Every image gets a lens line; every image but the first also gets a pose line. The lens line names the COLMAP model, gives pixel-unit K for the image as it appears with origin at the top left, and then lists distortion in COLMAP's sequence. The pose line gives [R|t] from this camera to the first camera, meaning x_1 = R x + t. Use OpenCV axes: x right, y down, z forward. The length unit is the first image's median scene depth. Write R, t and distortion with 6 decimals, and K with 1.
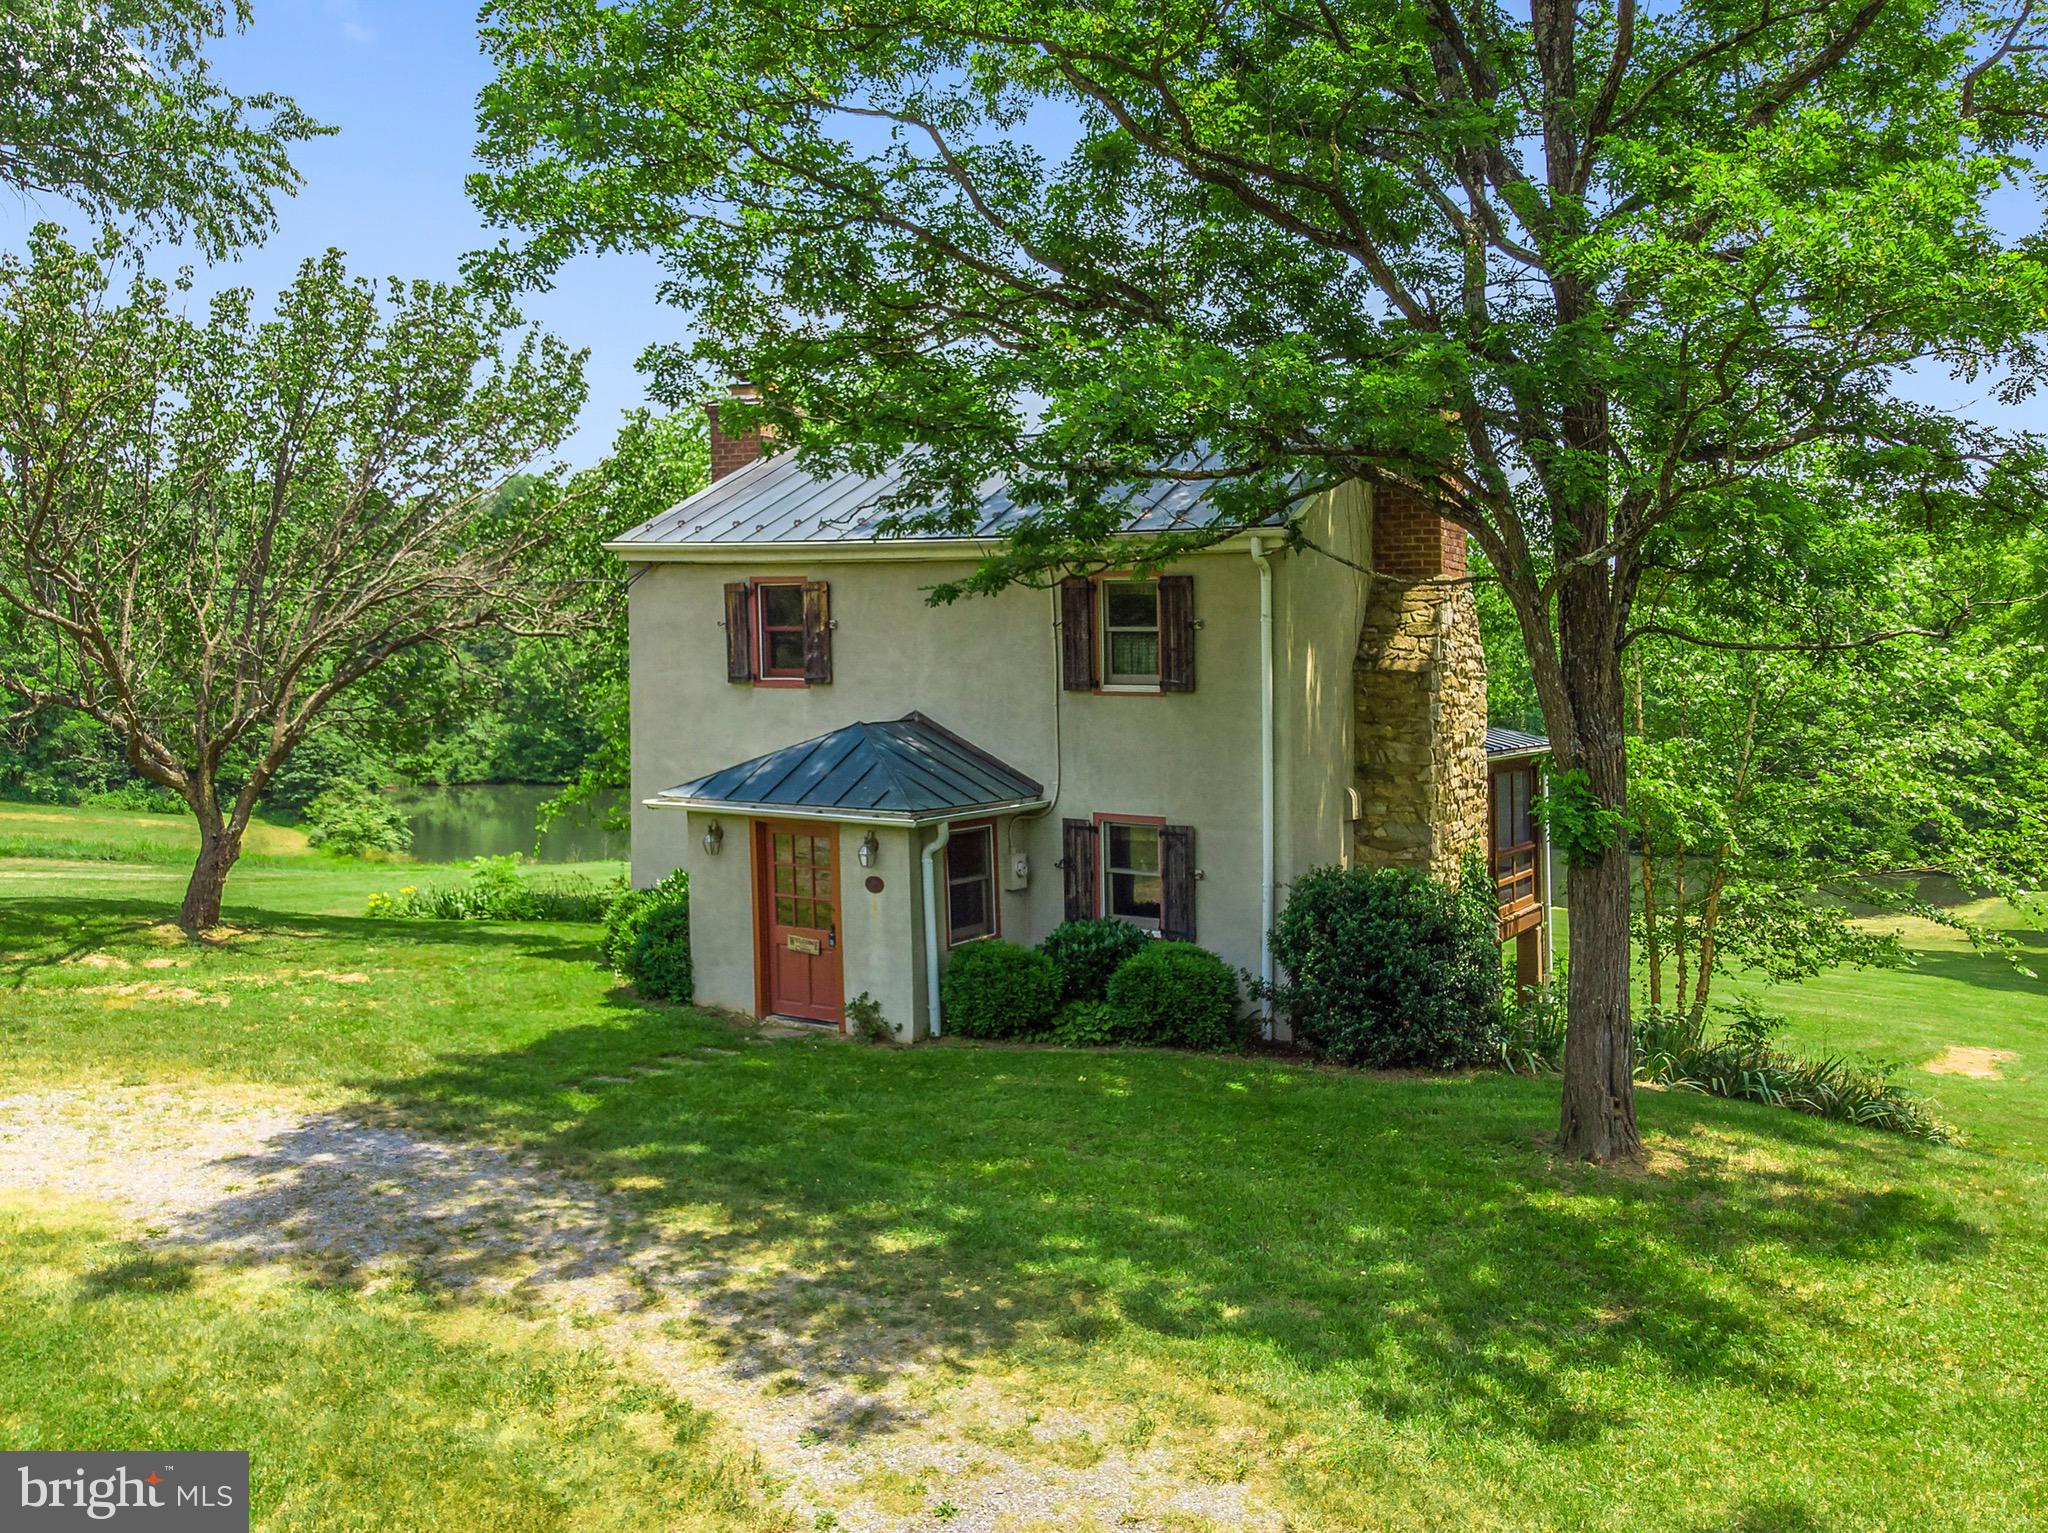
lens RADIAL K [[1626.6, 0, 1152.2], [0, 1626.6, 834.4], [0, 0, 1]] dist [-0.031762, 0.002301]
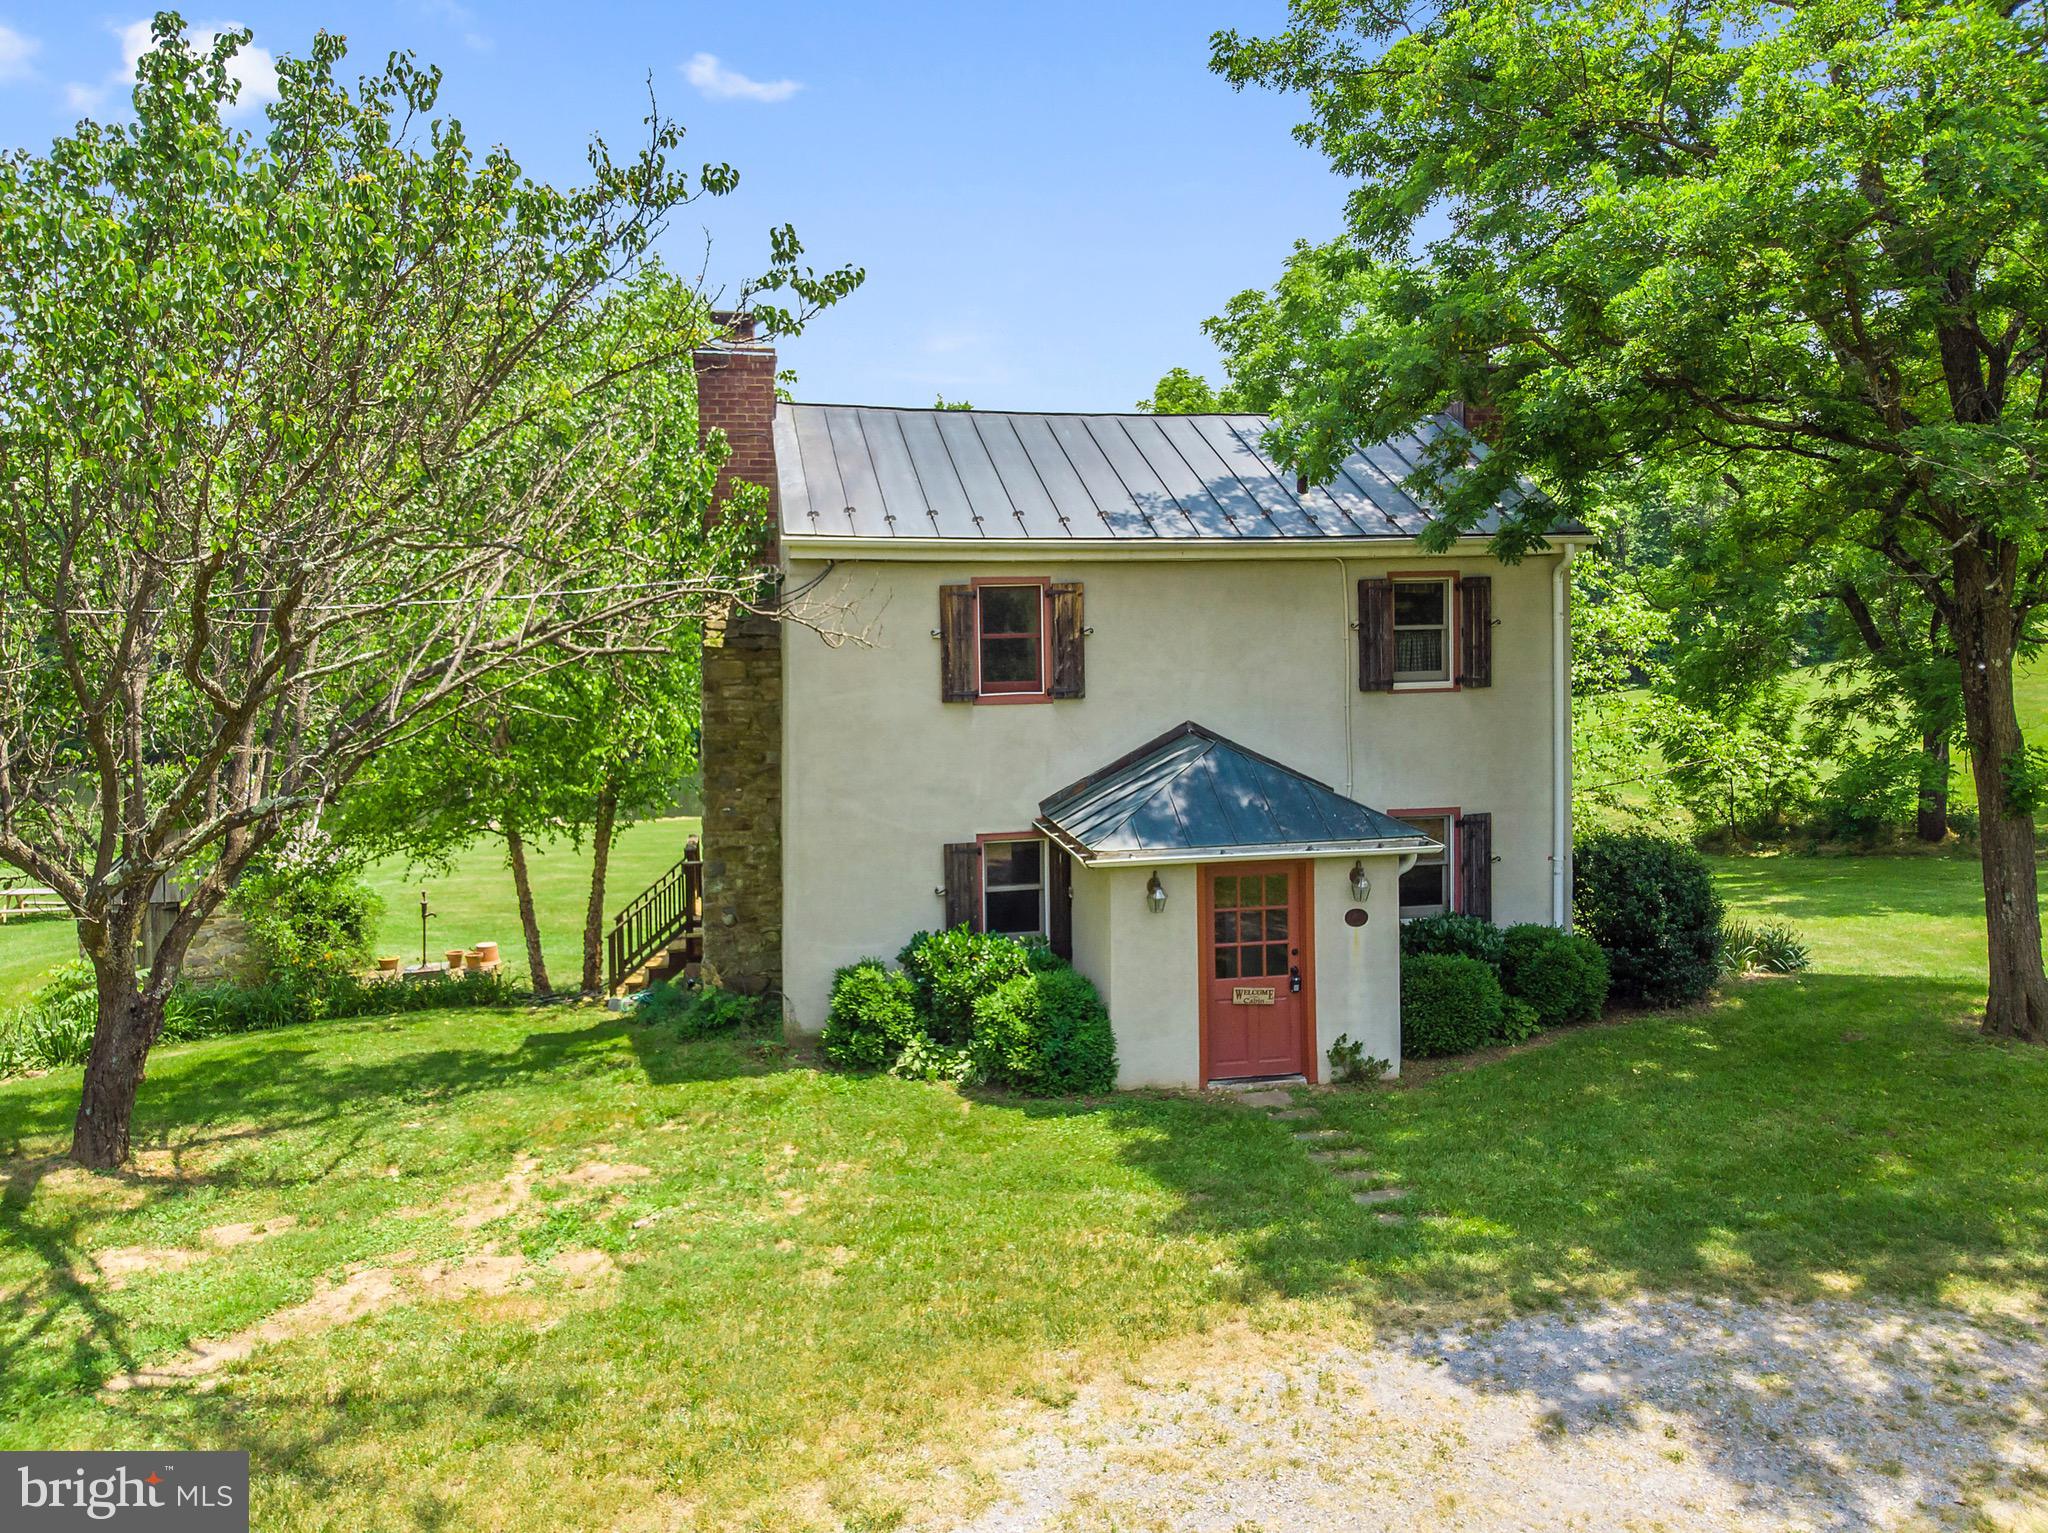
lens RADIAL K [[1534.1, 0, 1046.3], [0, 1534.1, 732.0], [0, 0, 1]] dist [-0.032820, 0.041446]
pose [[0.782779, -0.088503, 0.615974, -0.825898], [0.086657, 0.995694, 0.032937, -0.117194], [-0.616236, 0.027596, 0.787078, 0.406007]]
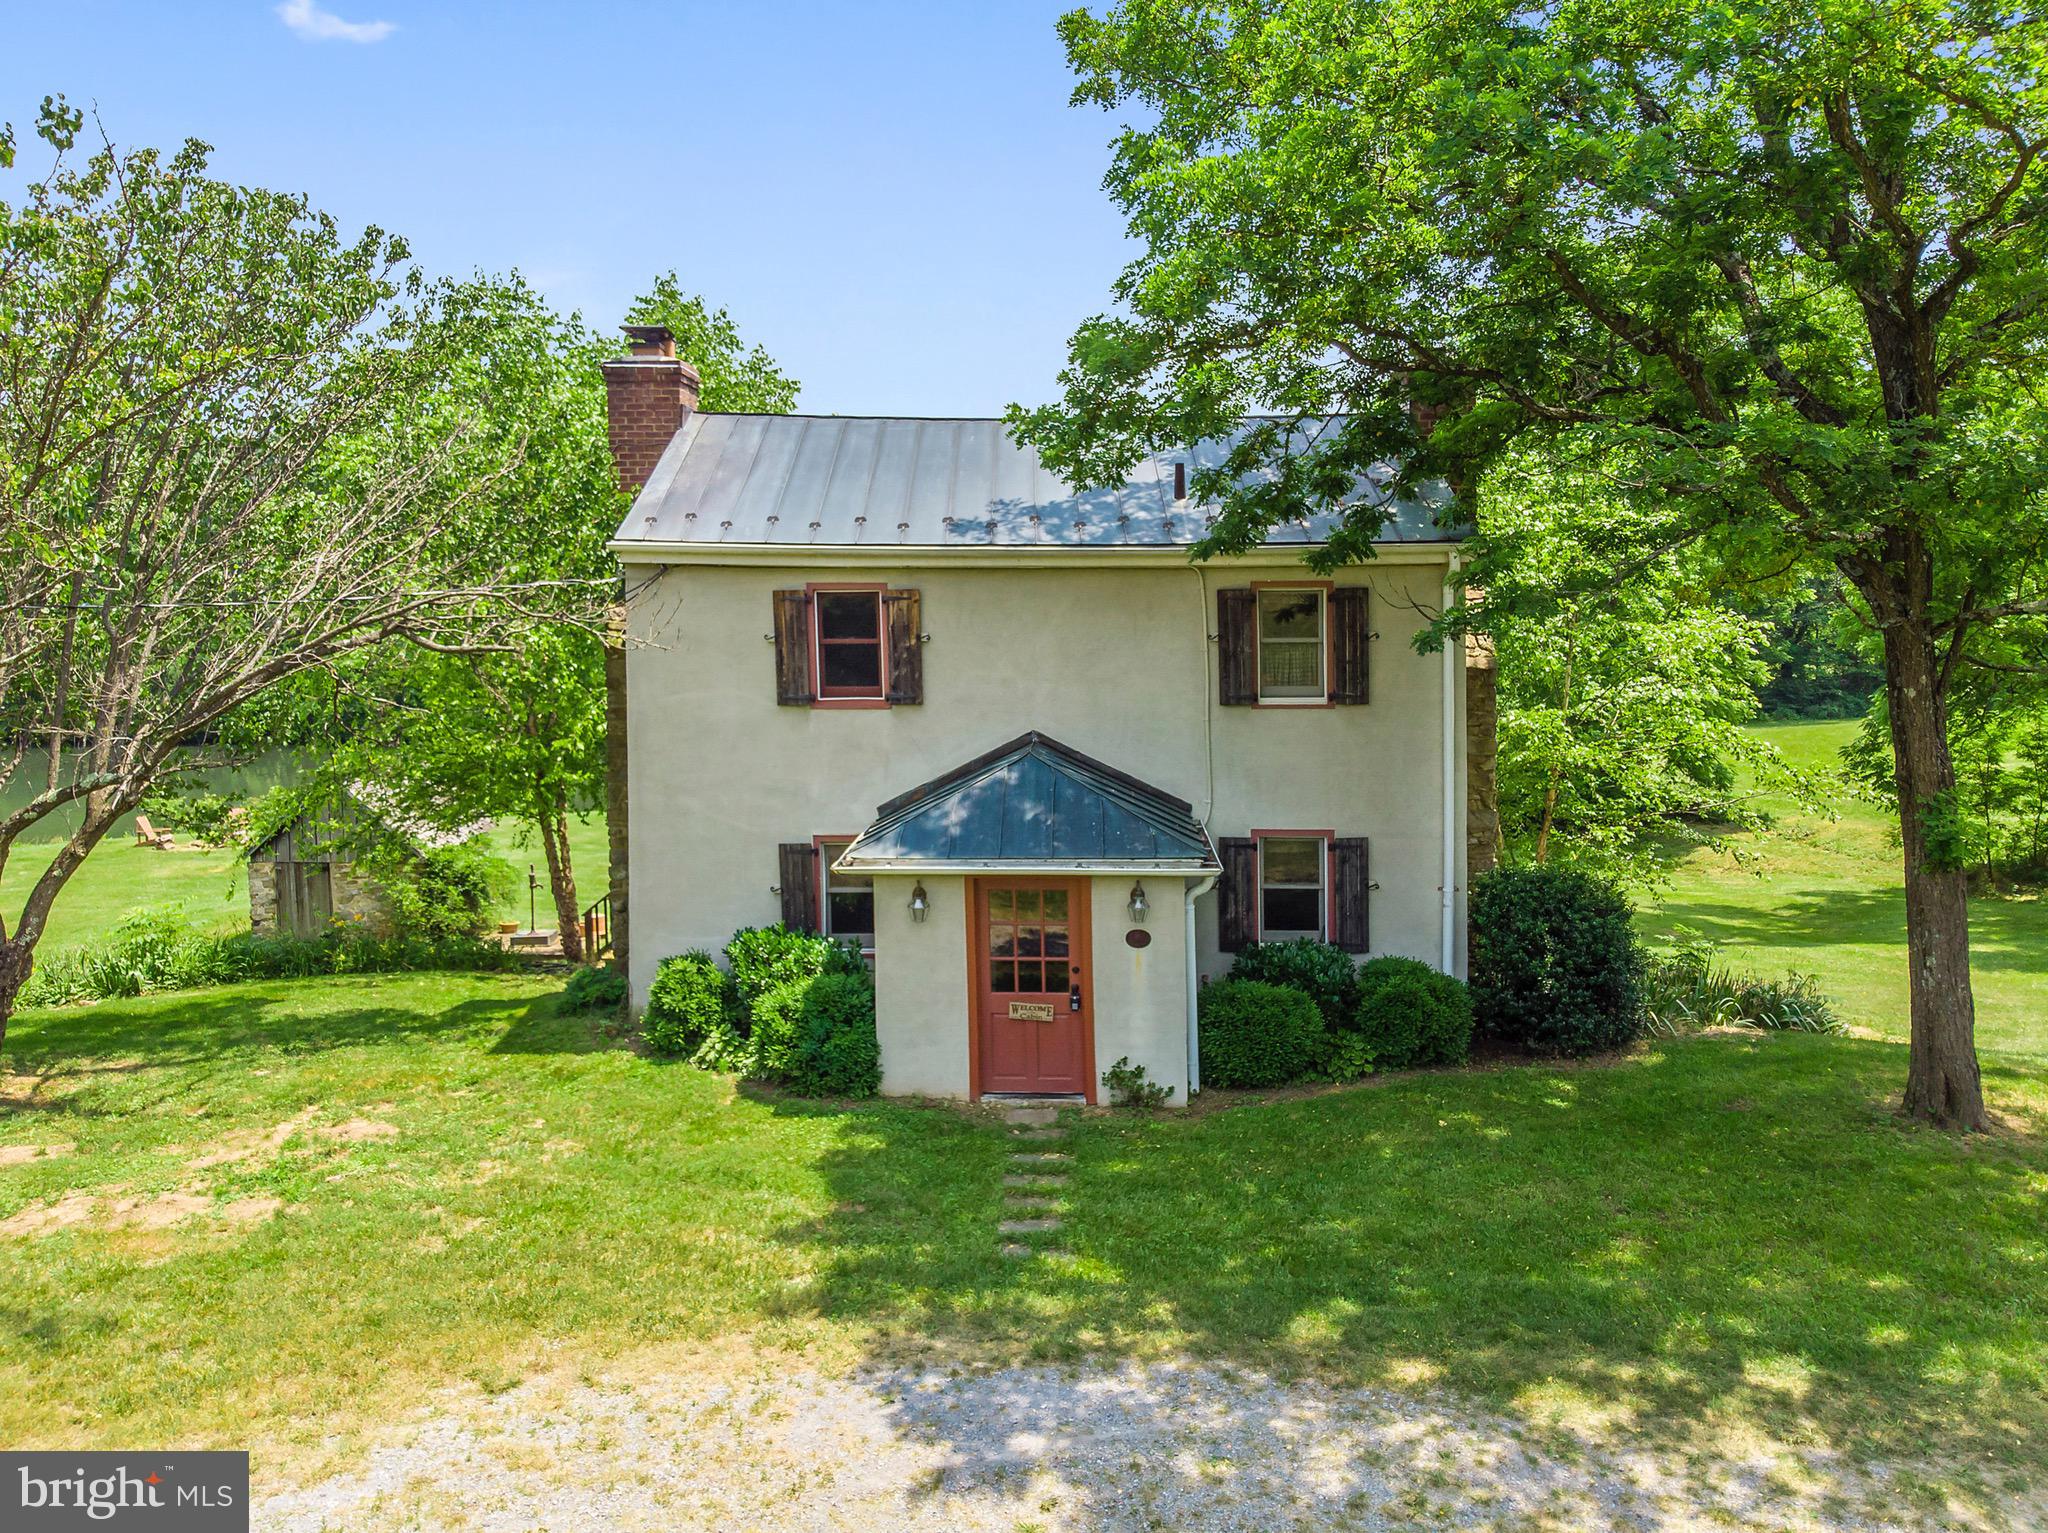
lens RADIAL K [[1494.8, 0, 1033.2], [0, 1494.8, 771.6], [0, 0, 1]] dist [-0.039398, 0.050162]
pose [[0.901093, -0.073452, 0.427361, -0.559742], [0.060793, 0.997215, 0.043212, -0.099387], [-0.429344, -0.012957, 0.903048, 0.271365]]
